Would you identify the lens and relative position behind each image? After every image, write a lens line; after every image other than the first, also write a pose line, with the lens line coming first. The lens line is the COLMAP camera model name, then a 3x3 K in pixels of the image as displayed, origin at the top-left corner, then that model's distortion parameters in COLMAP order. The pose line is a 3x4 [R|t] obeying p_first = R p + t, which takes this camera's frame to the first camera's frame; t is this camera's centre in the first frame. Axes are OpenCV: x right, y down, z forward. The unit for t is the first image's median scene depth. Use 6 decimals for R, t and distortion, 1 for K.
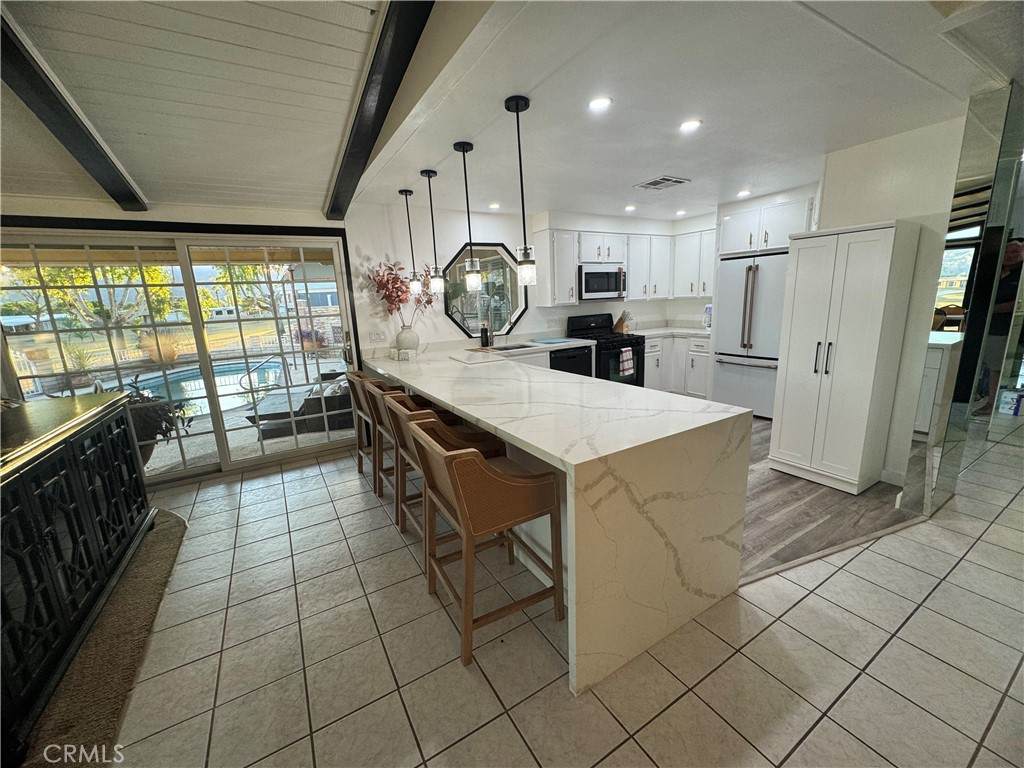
lens RADIAL K [[411.1, 0, 513.0], [0, 411.1, 385.0], [0, 0, 1]] dist [-0.001979, -0.000610]
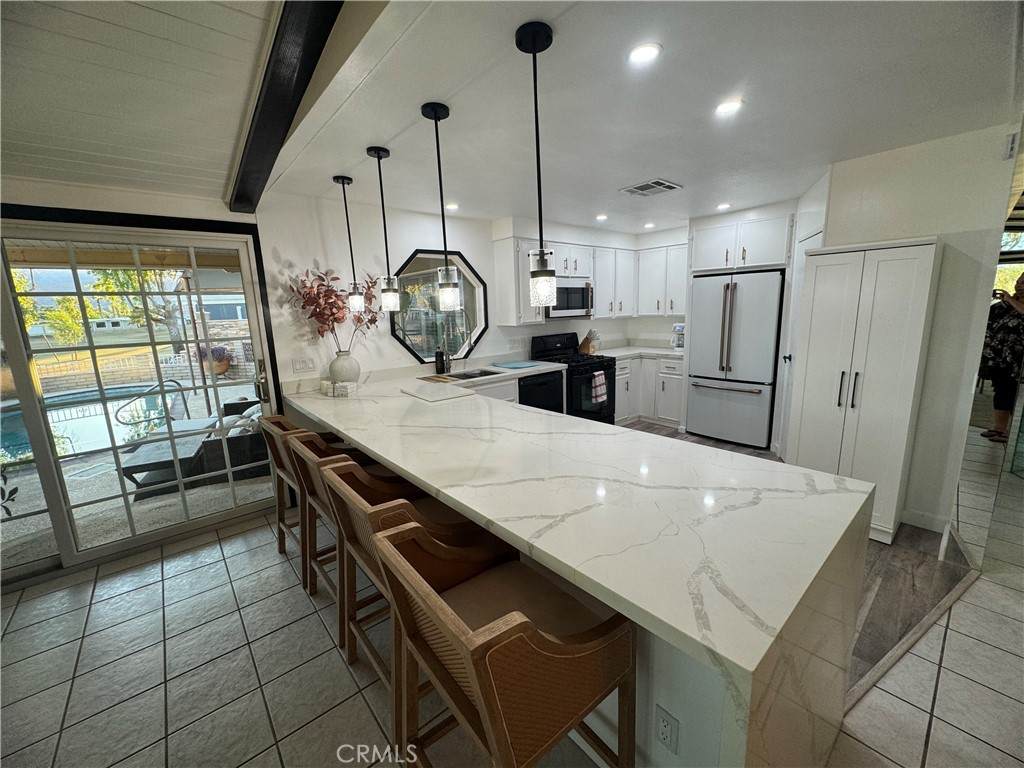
lens RADIAL K [[411.1, 0, 512.7], [0, 411.1, 384.4], [0, 0, 1]] dist [-0.001979, -0.000610]
pose [[0.986136, -0.020458, 0.164674, -0.075714], [0.025716, 0.999223, -0.029859, -0.052593], [-0.163935, 0.033680, 0.985896, 0.189618]]
